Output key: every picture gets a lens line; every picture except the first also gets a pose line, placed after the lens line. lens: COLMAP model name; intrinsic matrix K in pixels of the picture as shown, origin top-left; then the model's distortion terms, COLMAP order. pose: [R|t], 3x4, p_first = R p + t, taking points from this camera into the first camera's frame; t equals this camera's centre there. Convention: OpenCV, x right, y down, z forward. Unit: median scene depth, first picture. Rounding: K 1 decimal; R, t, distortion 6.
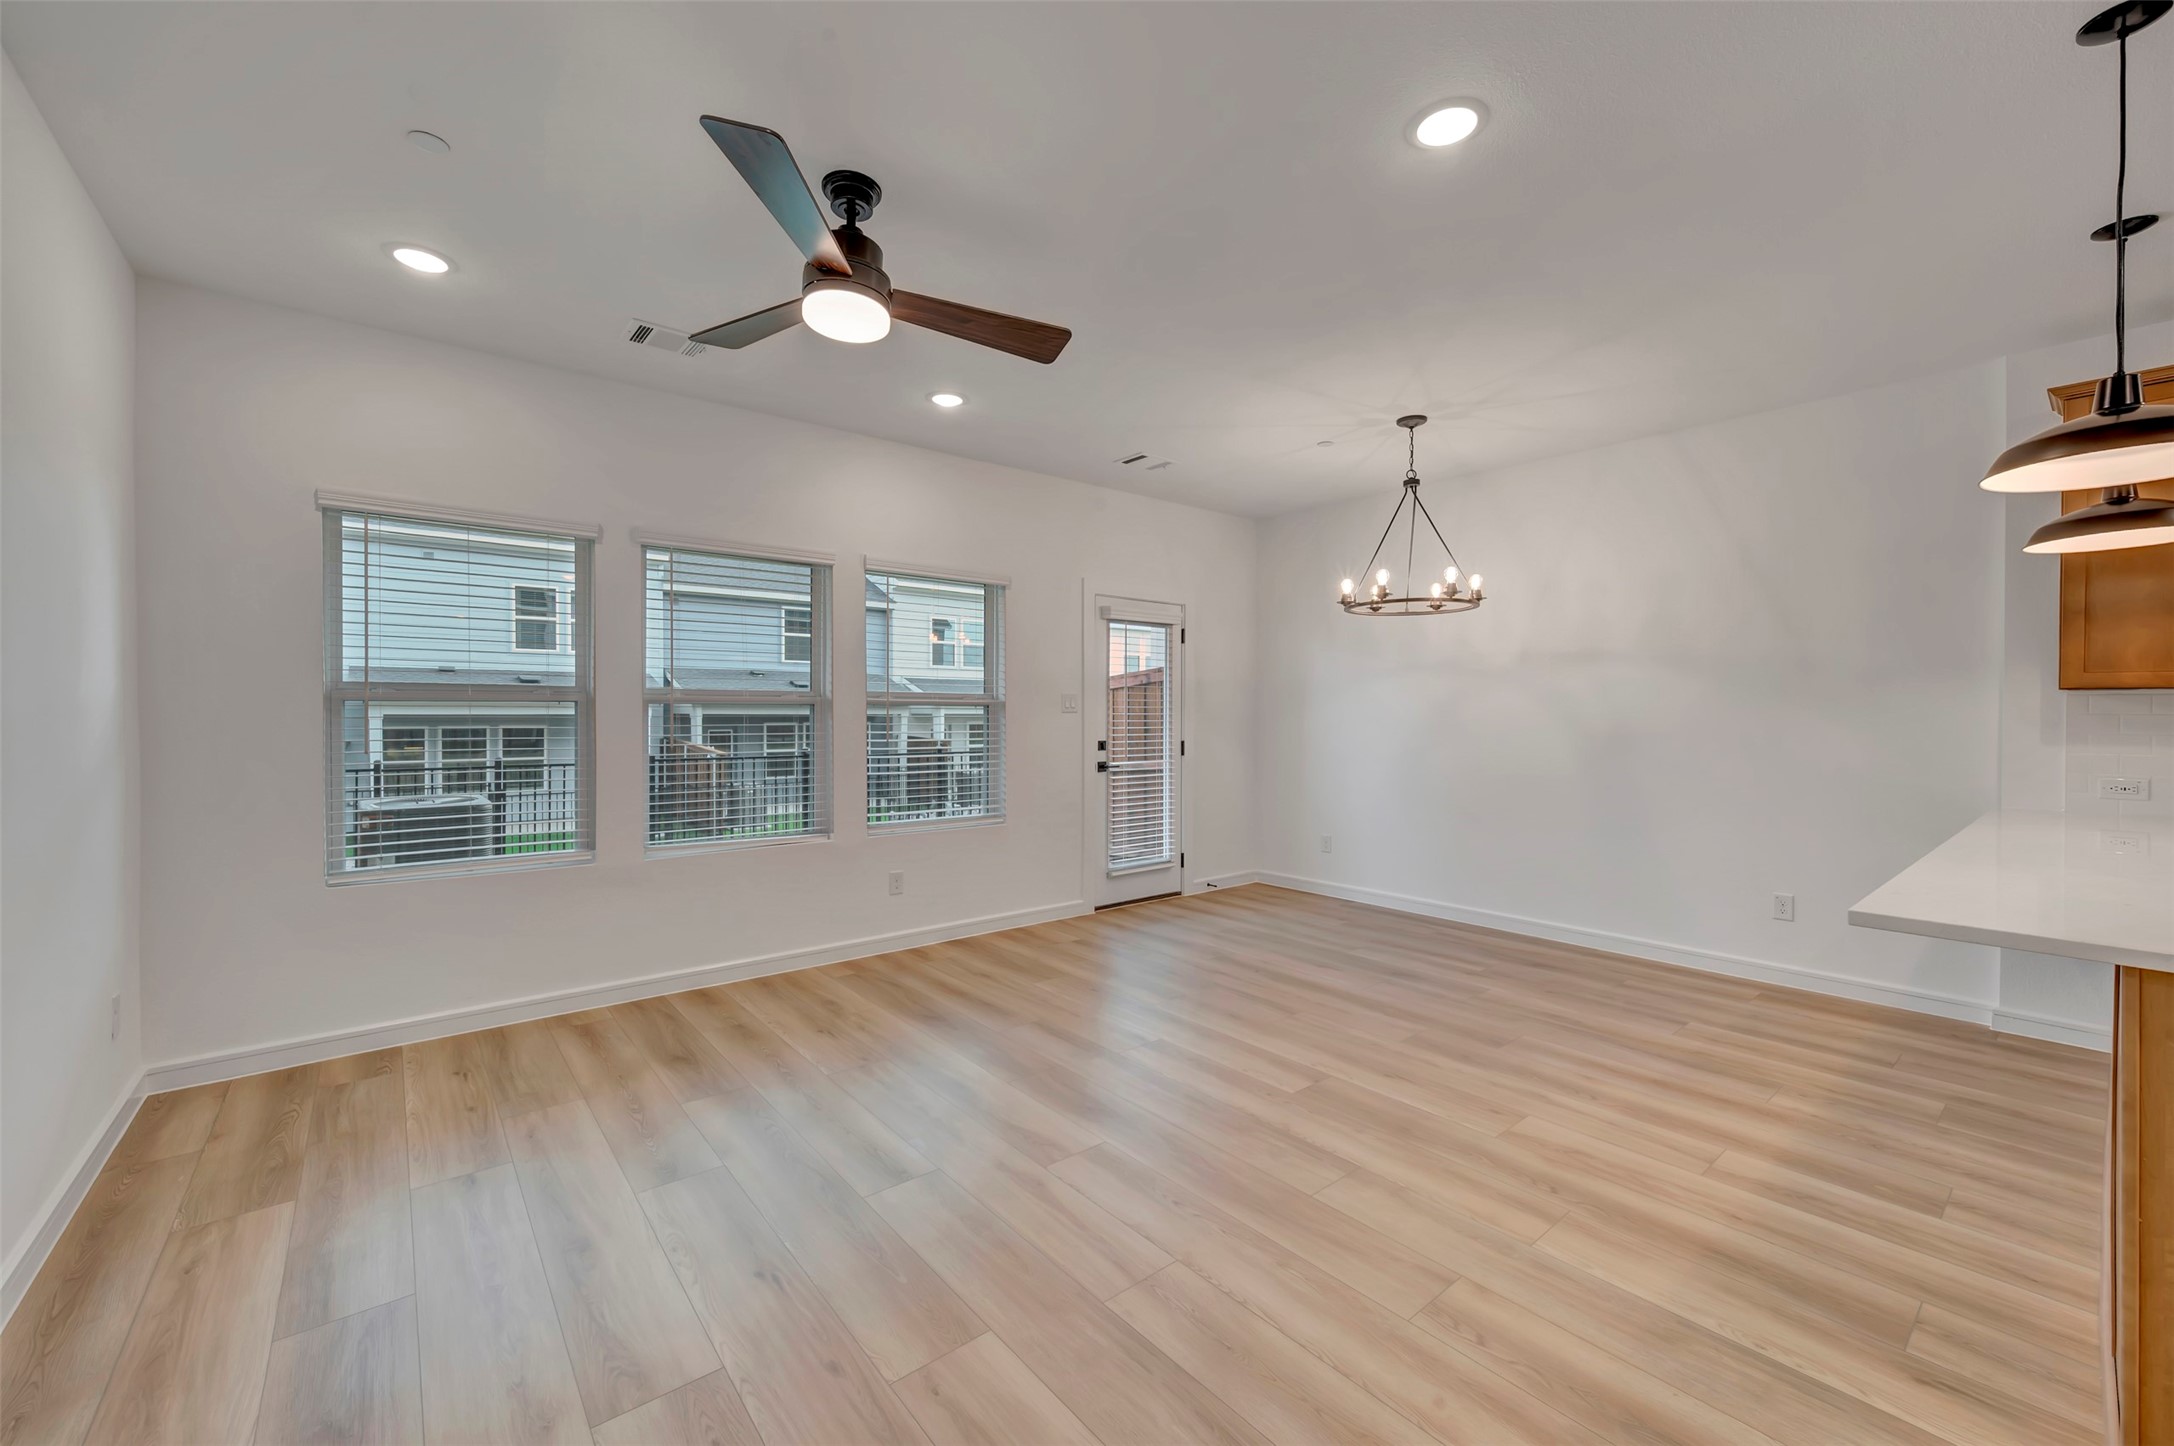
lens RADIAL K [[859.5, 0, 1092.2], [0, 859.5, 717.7], [0, 0, 1]] dist [0.000167, -0.000321]
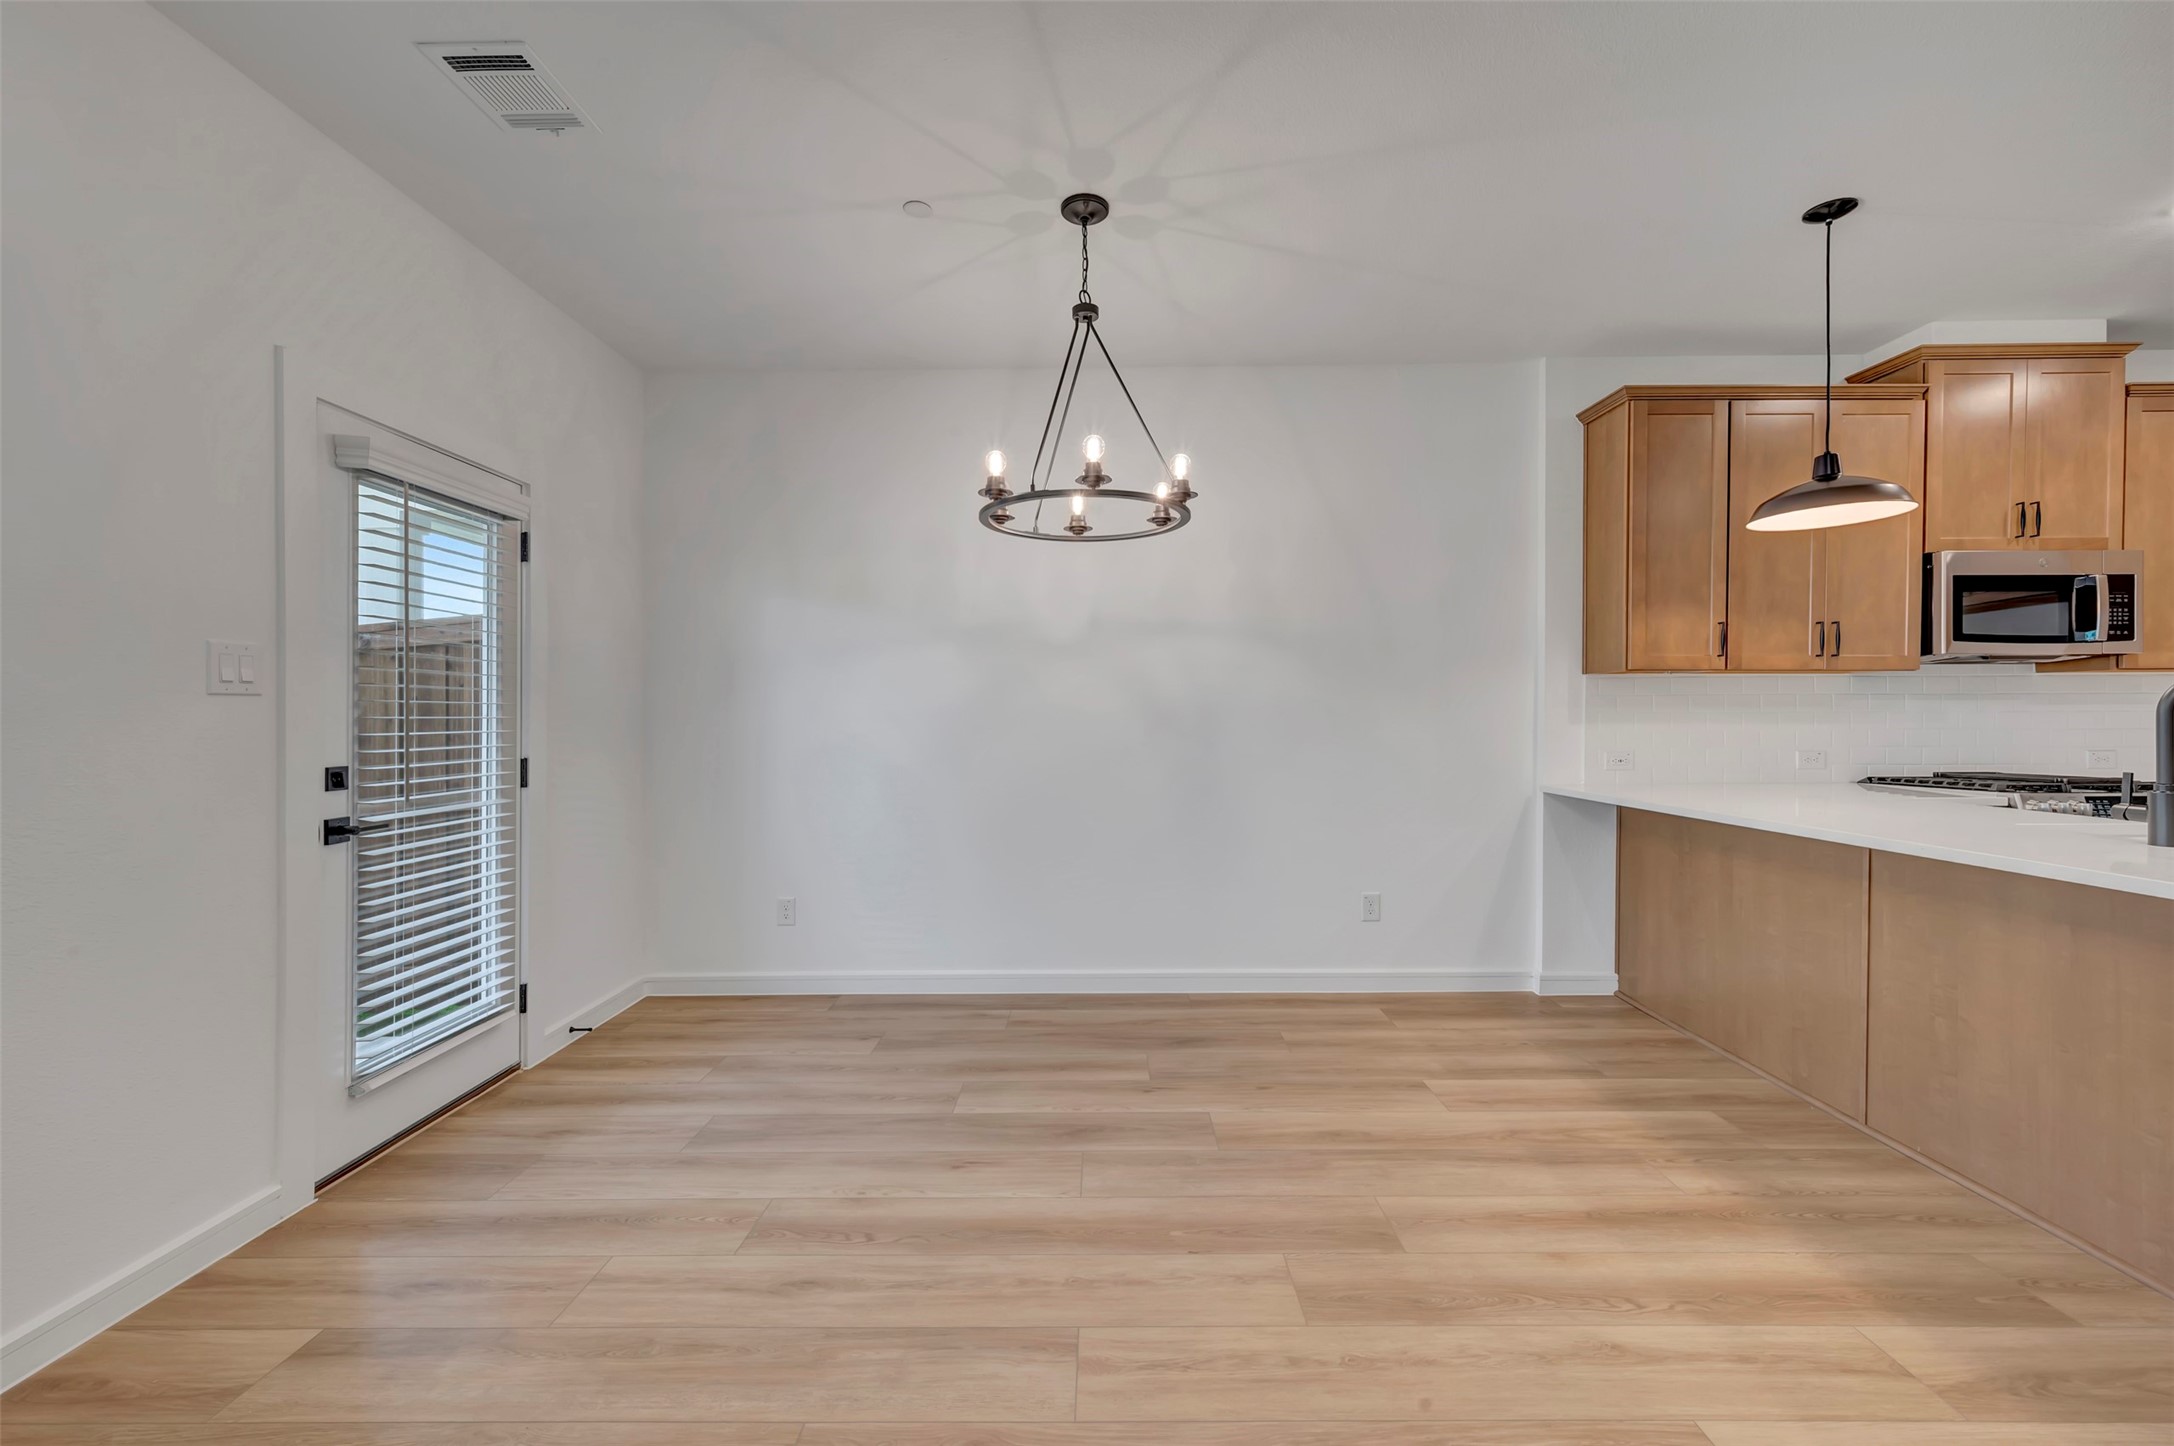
lens RADIAL K [[859.5, 0, 1094.9], [0, 859.5, 719.1], [0, 0, 1]] dist [0.000167, -0.000321]
pose [[0.644243, -0.011784, 0.764730, -0.088988], [0.014346, 0.999892, 0.003322, 0.010594], [-0.764687, 0.008831, 0.644342, 0.608947]]
